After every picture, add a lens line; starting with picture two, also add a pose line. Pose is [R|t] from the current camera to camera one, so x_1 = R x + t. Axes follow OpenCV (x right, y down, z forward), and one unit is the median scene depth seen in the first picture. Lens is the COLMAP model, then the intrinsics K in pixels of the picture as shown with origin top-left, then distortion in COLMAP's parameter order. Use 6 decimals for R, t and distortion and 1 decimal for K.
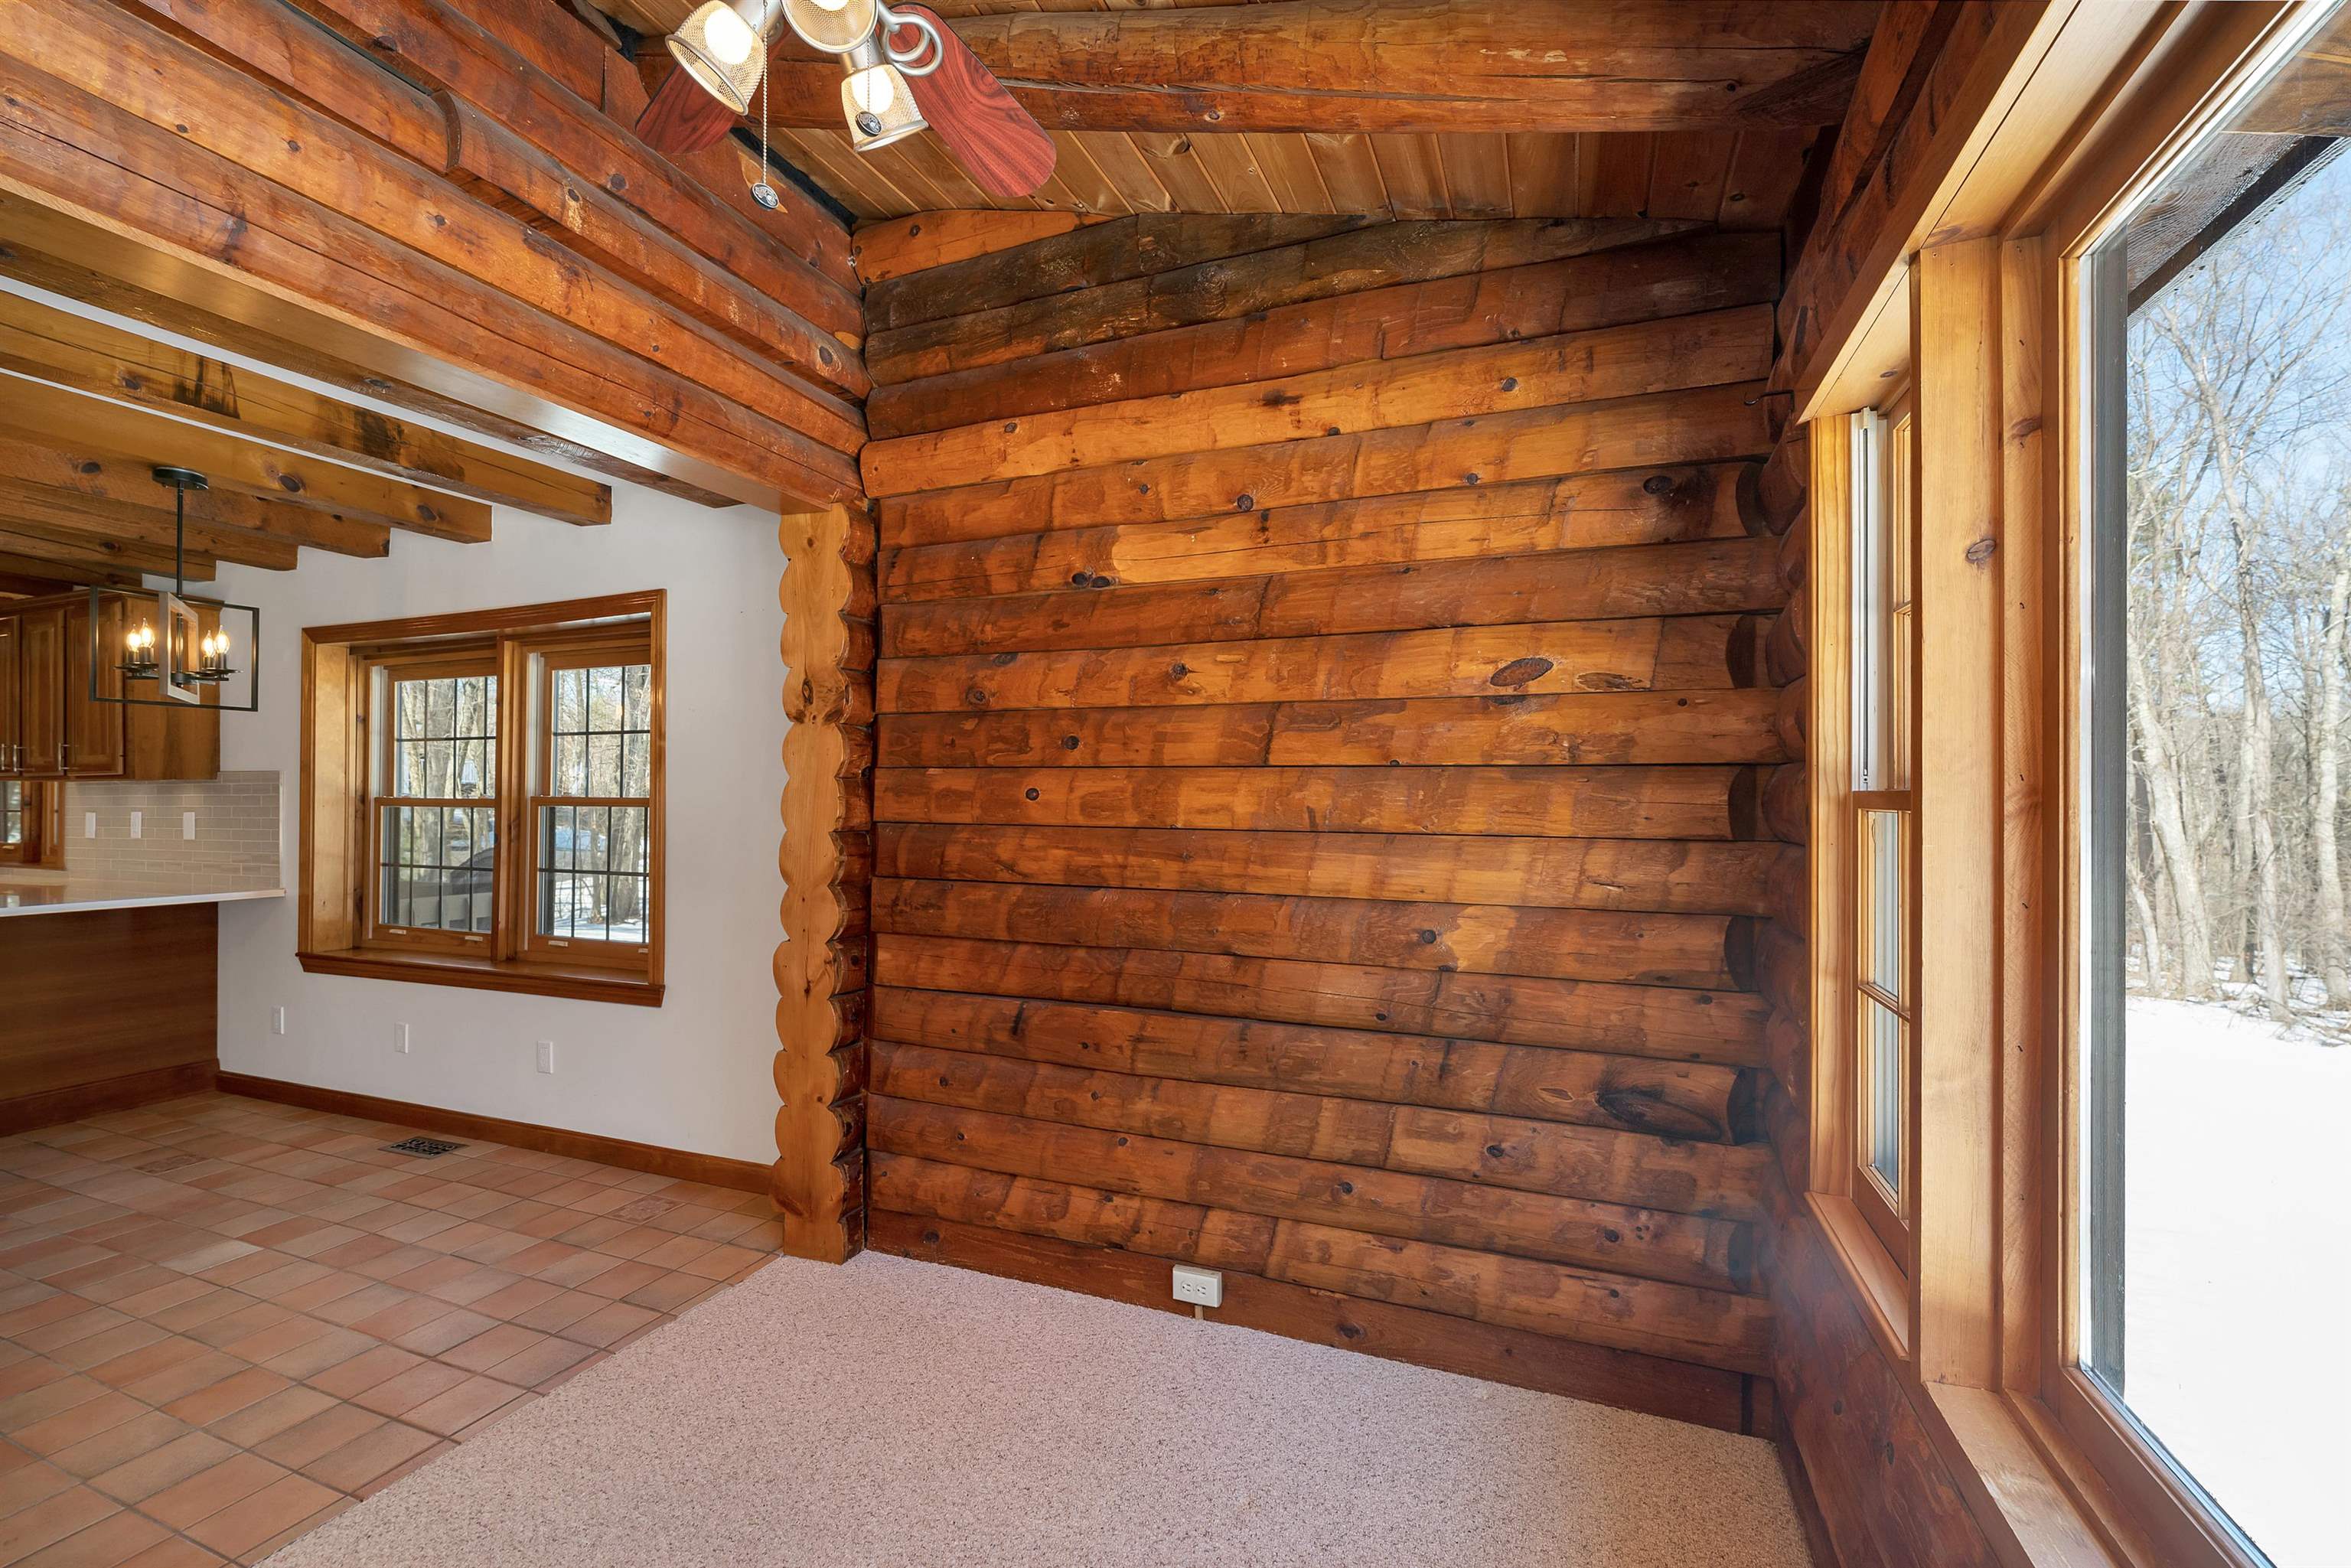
lens RADIAL K [[1001.5, 0, 1162.8], [0, 1001.5, 789.2], [0, 0, 1]] dist [-0.004344, 0.002090]
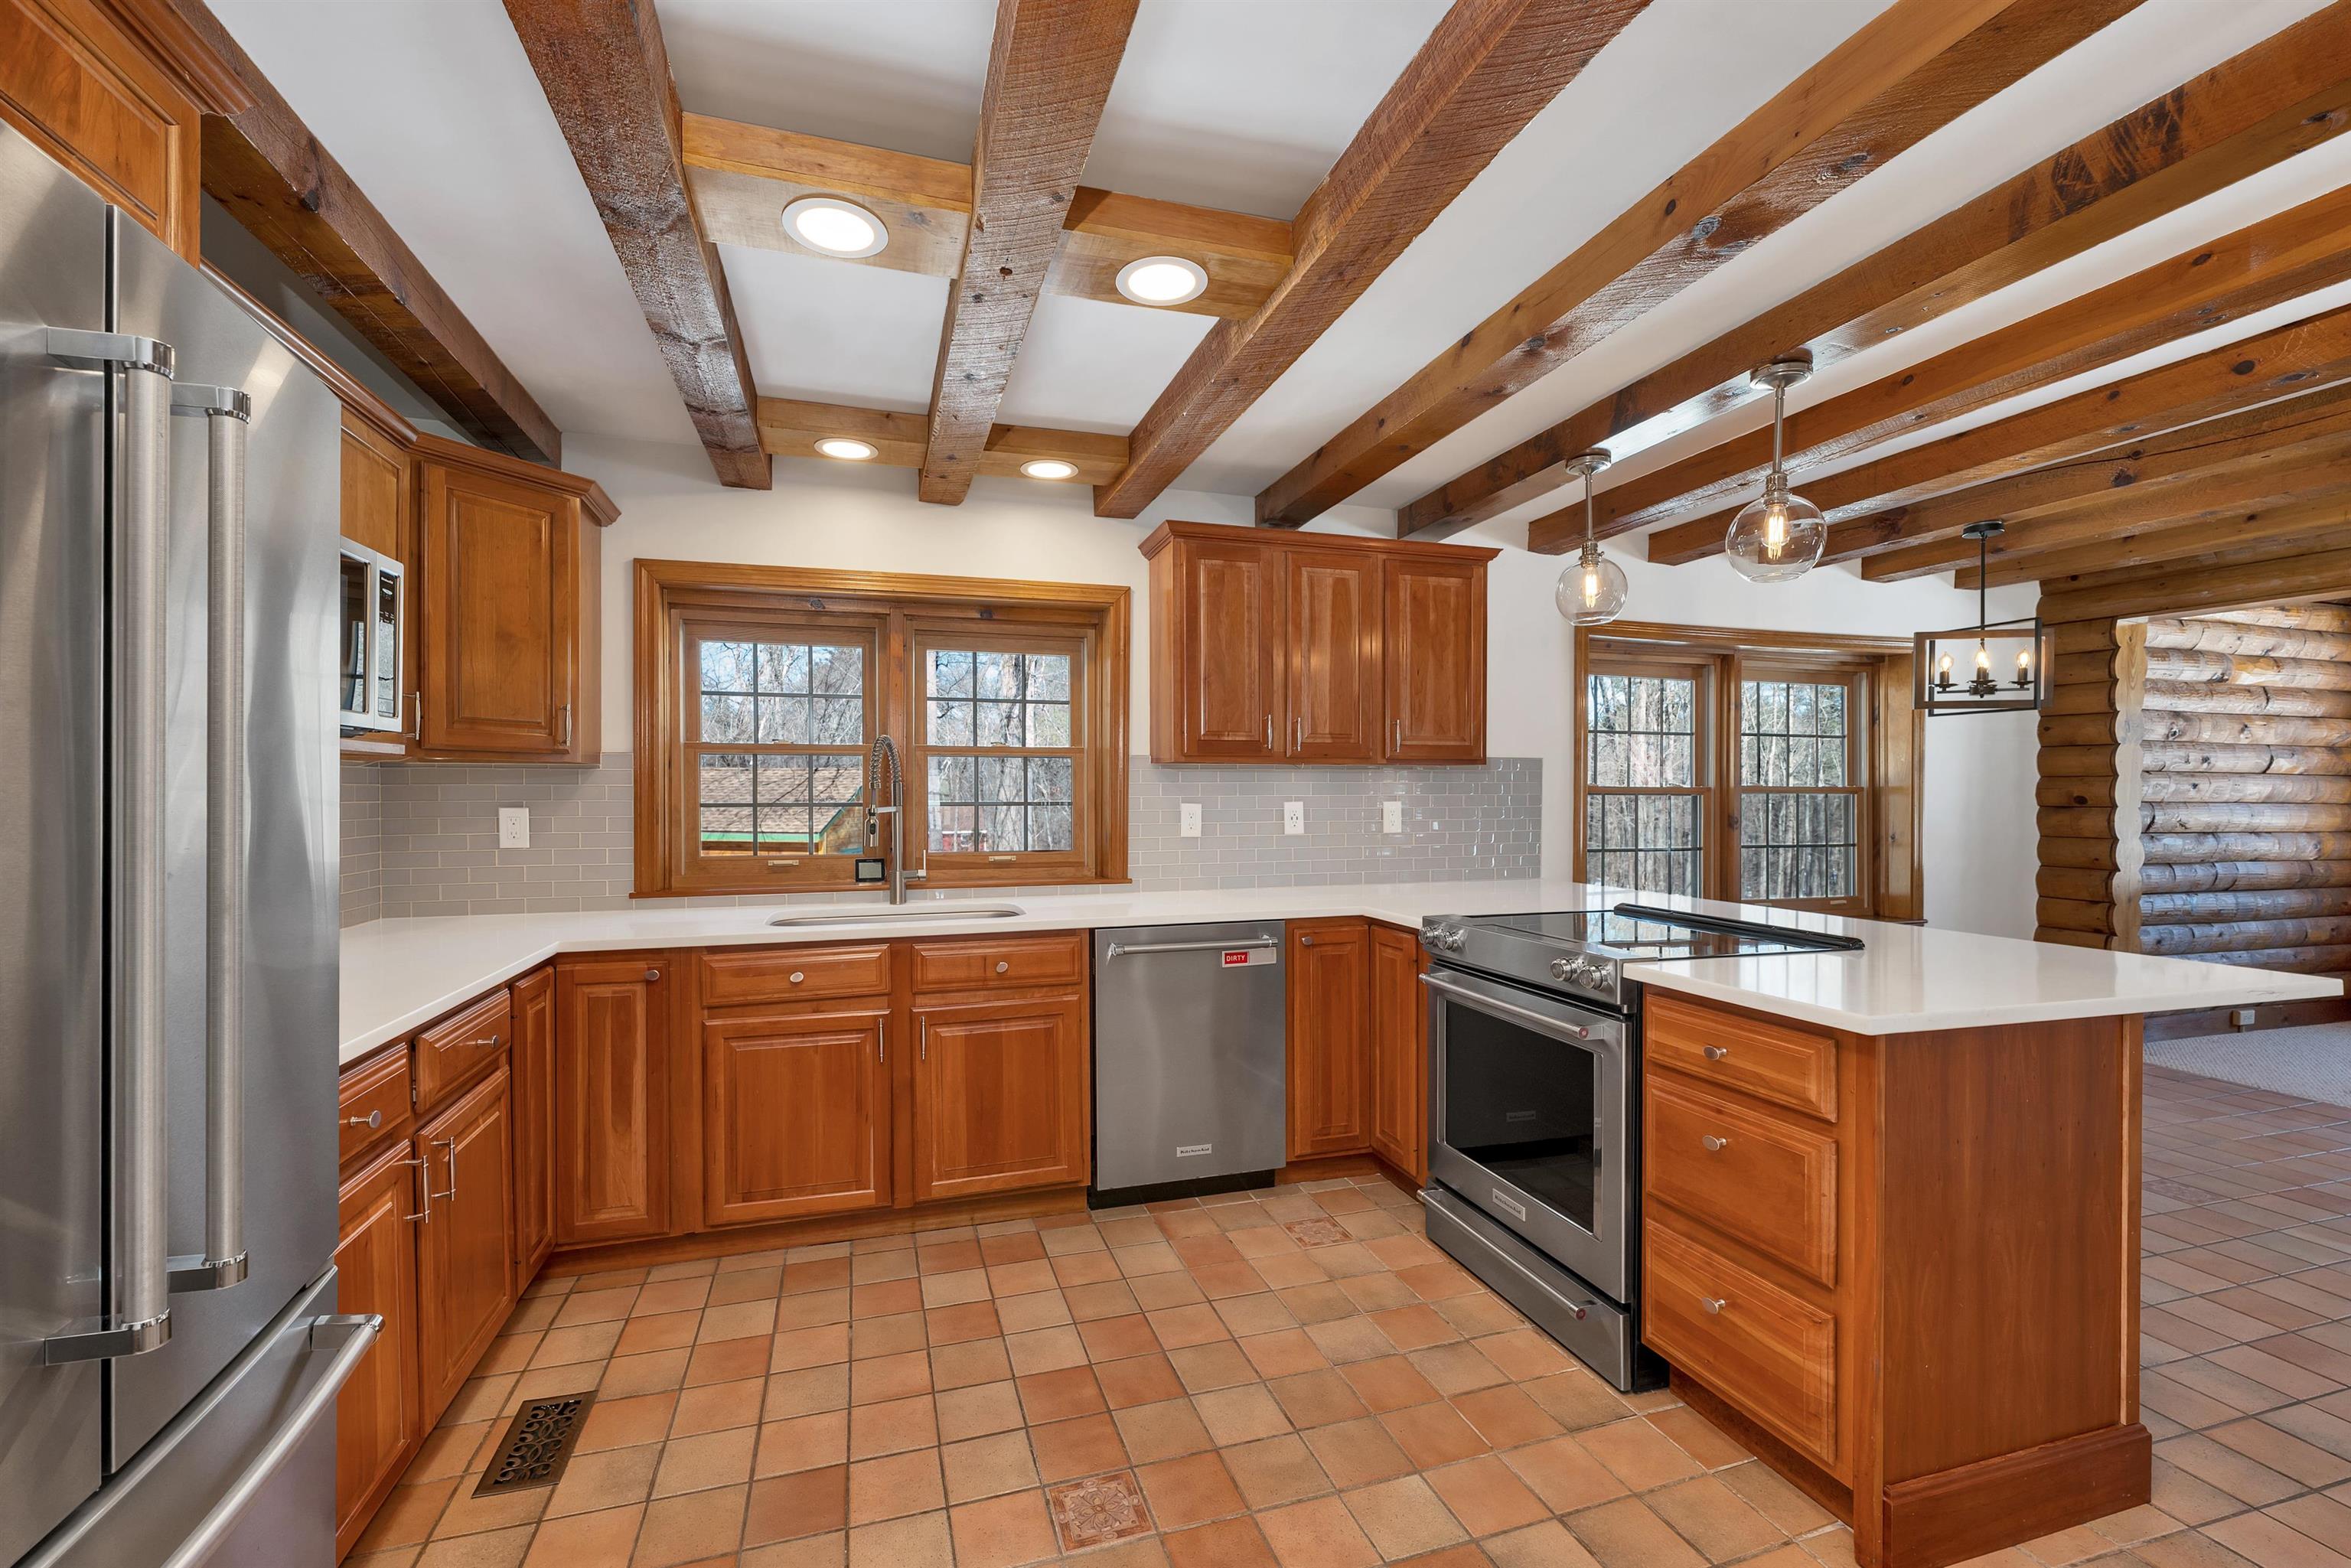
lens RADIAL K [[1001.5, 0, 1141.1], [0, 1001.5, 800.0], [0, 0, 1]] dist [-0.004344, 0.002090]
pose [[0.774723, -0.004185, 0.632286, -2.834266], [-0.006417, 0.999875, 0.014481, 0.016389], [-0.632268, -0.015276, 0.774599, 0.762619]]
